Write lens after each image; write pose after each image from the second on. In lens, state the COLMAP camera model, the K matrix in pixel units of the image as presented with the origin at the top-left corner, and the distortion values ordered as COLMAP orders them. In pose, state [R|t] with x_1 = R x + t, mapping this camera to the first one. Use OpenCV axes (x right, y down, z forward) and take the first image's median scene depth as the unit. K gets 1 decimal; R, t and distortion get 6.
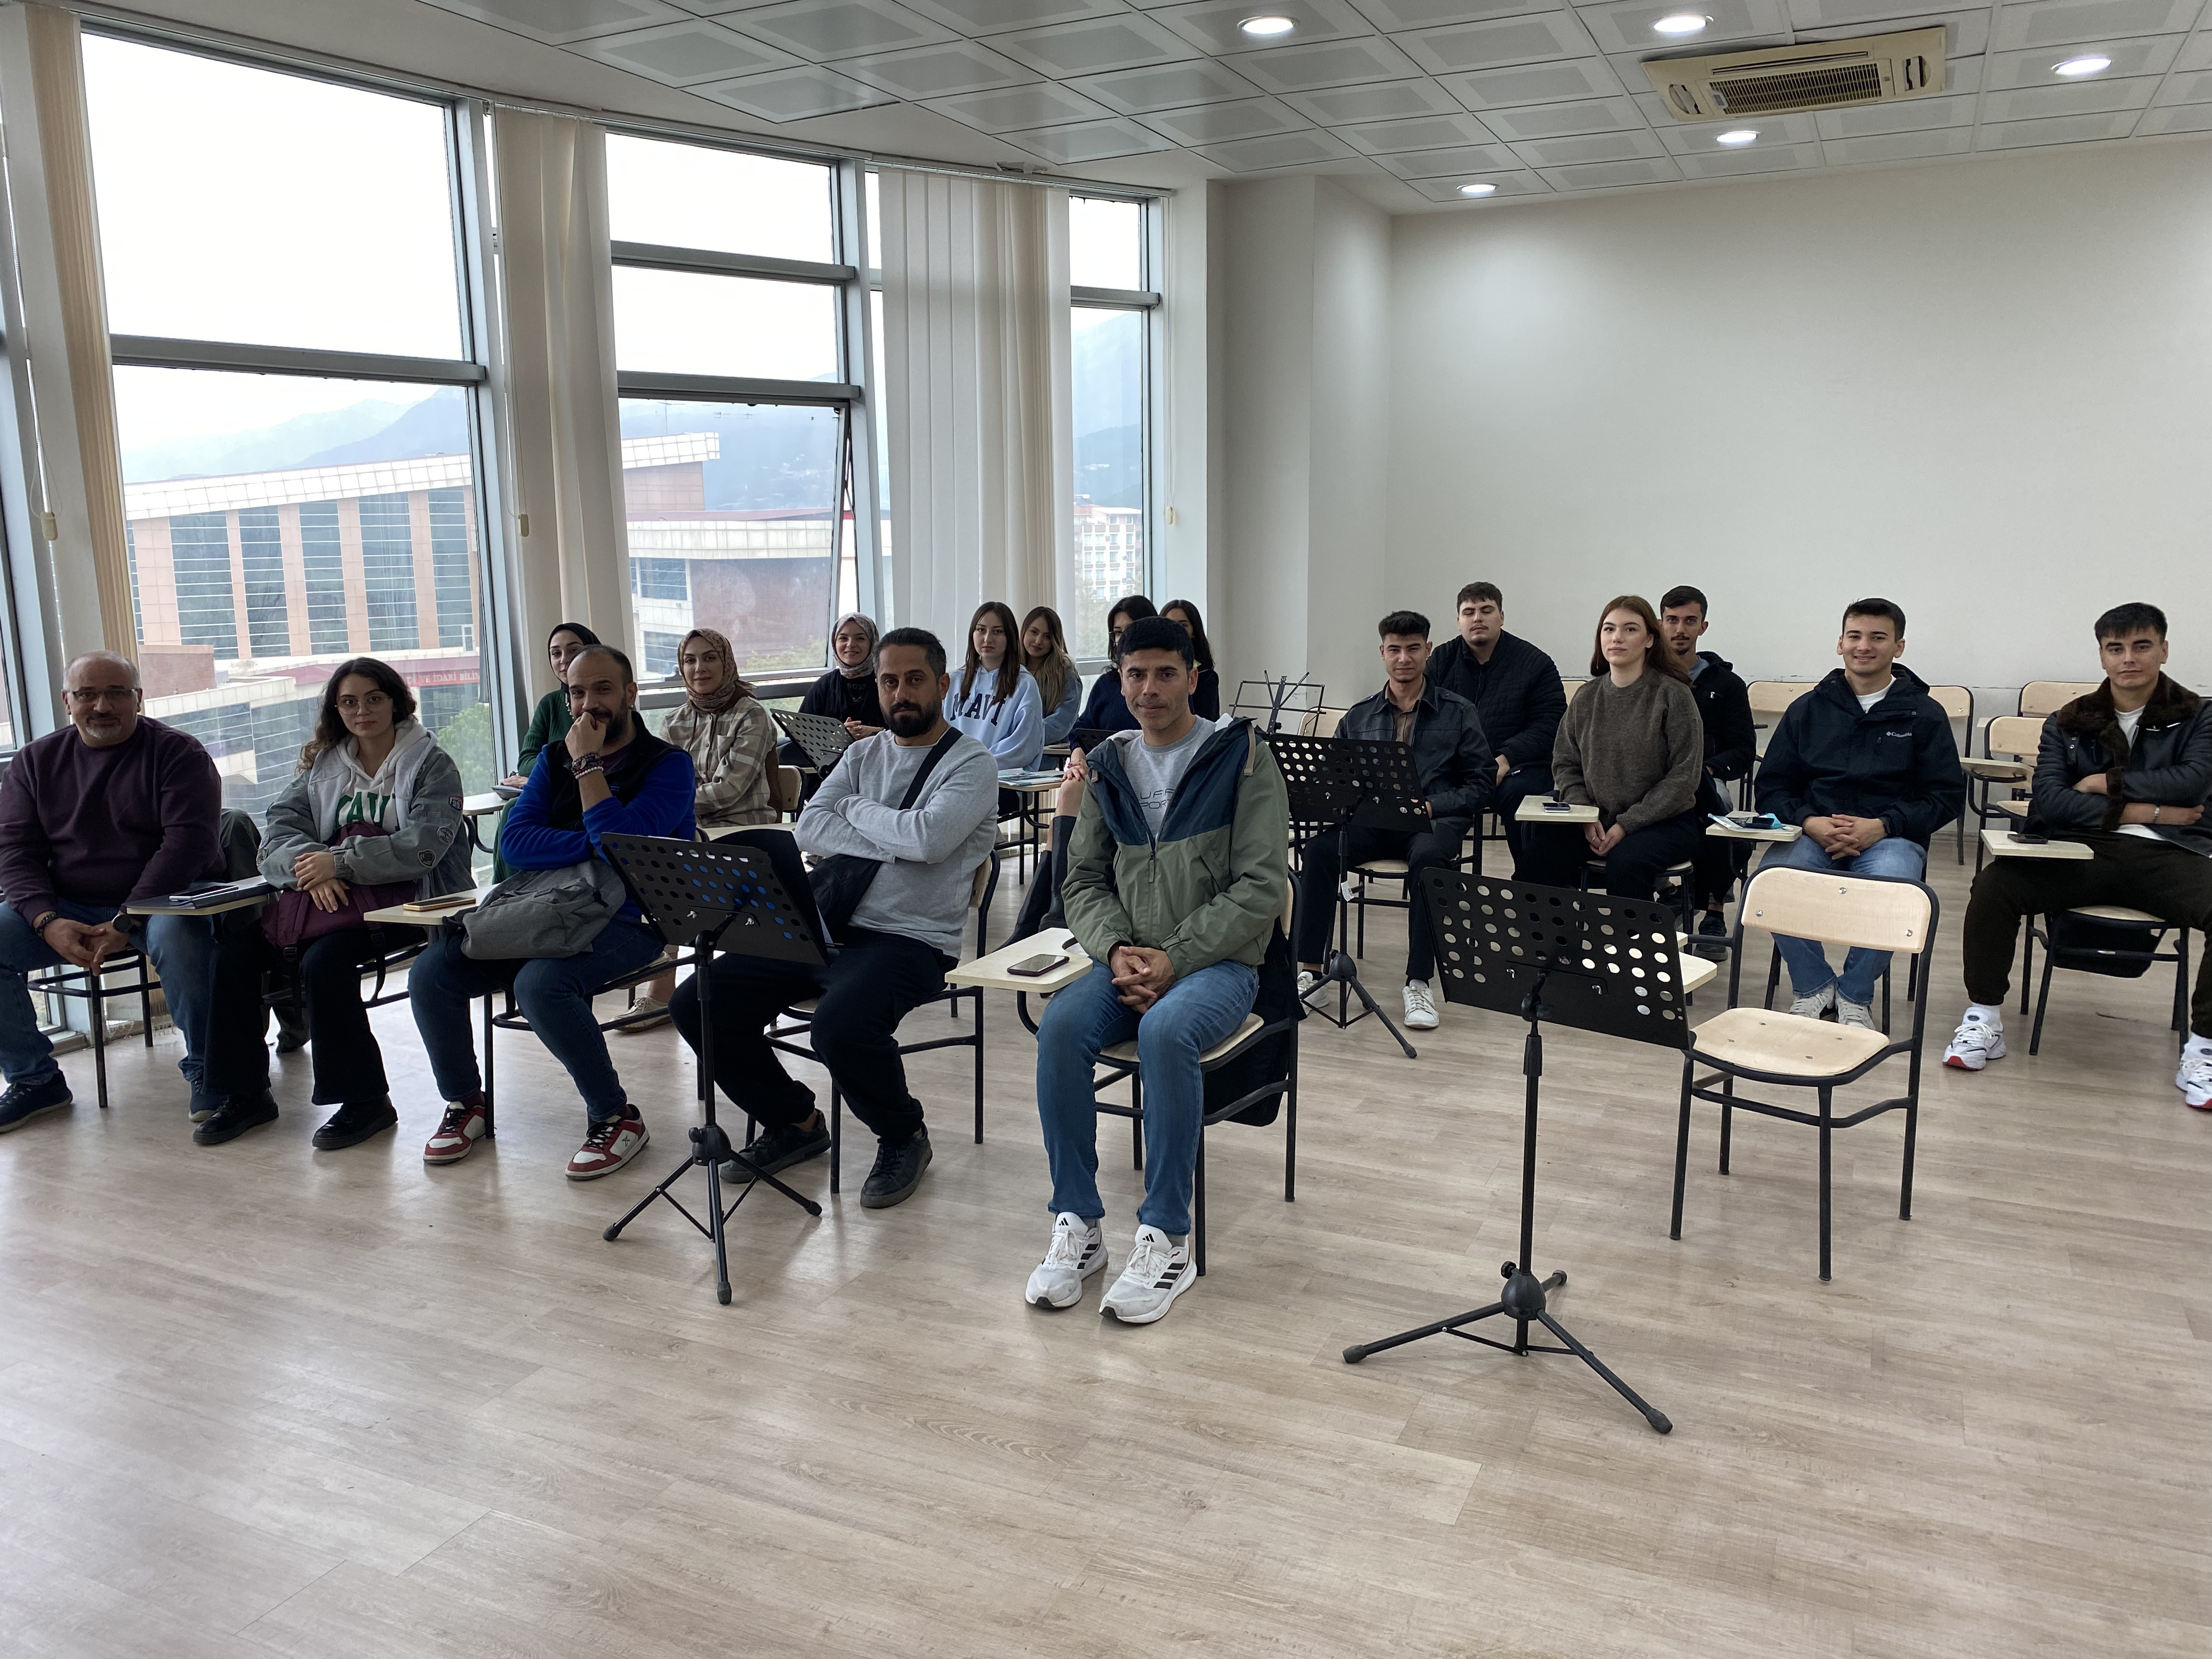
lens RADIAL K [[1683.1, 0, 1111.7], [0, 1683.1, 827.8], [0, 0, 1]] dist [0.009918, -0.001004]
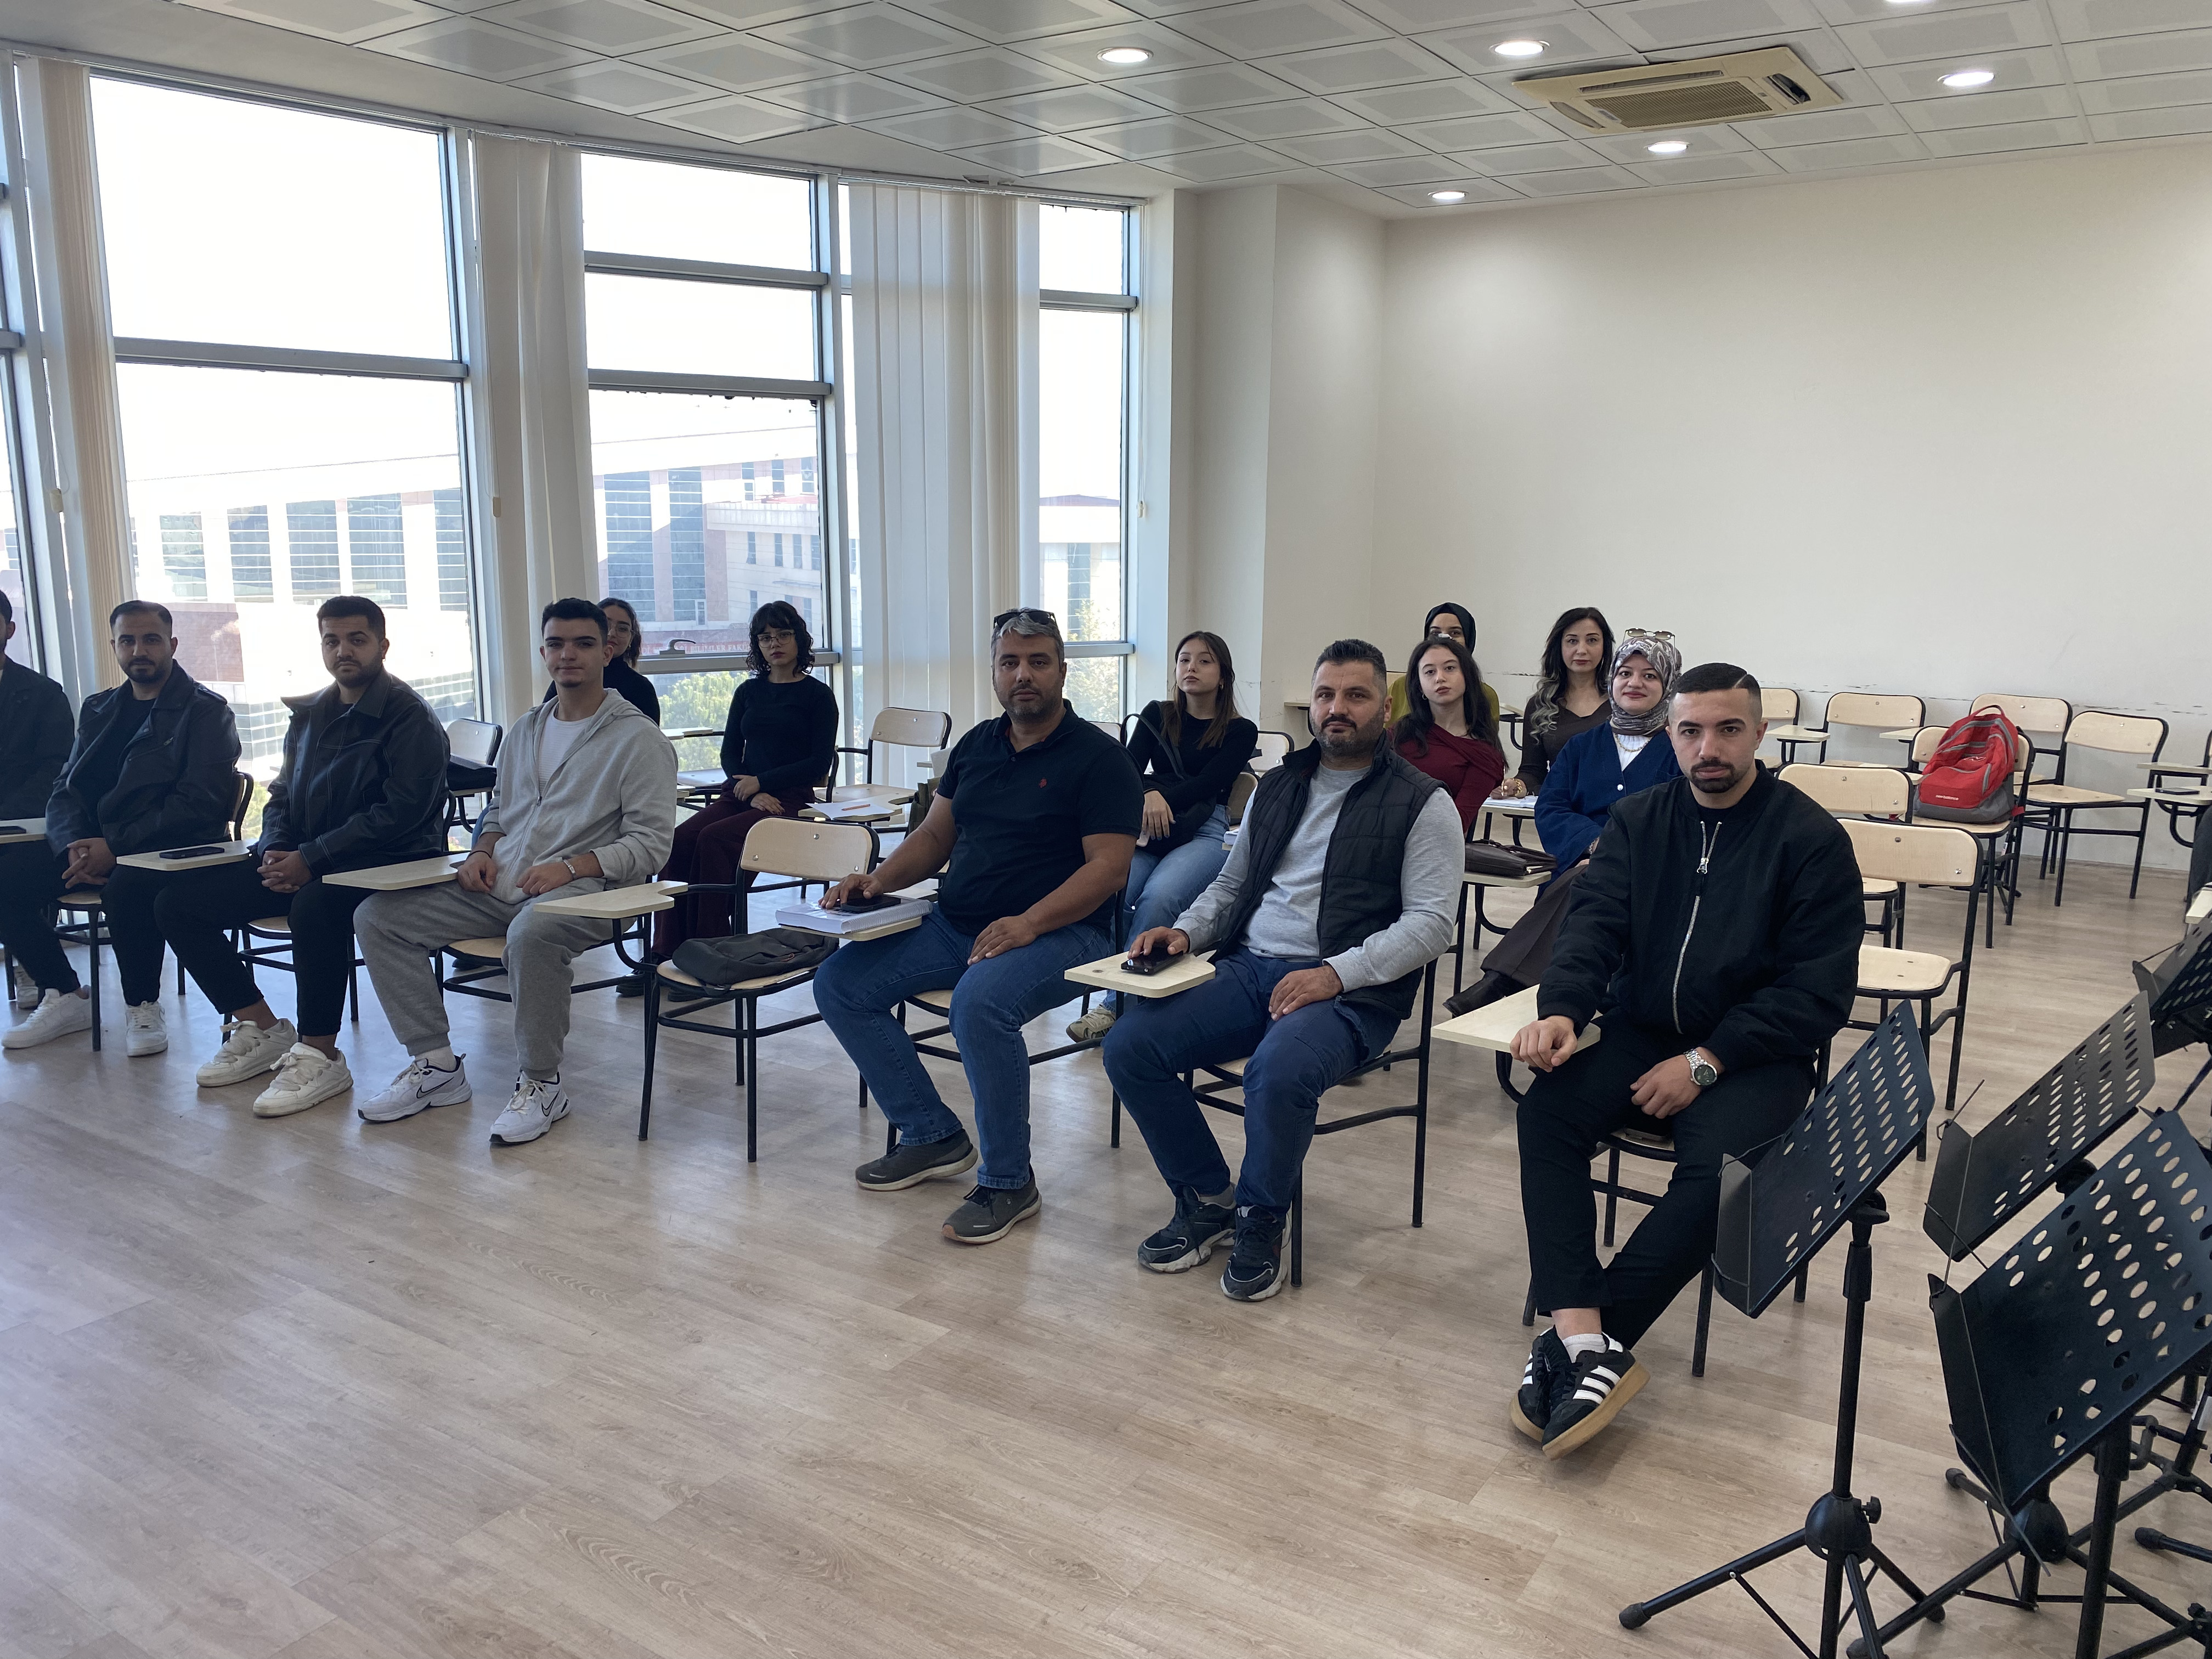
lens RADIAL K [[1683.1, 0, 1098.7], [0, 1683.1, 835.3], [0, 0, 1]] dist [0.009918, -0.001004]
pose [[0.990733, 0.044840, -0.128206, 0.176454], [-0.043358, 0.998957, 0.014322, 0.005279], [0.128715, -0.008631, 0.991644, -0.055032]]
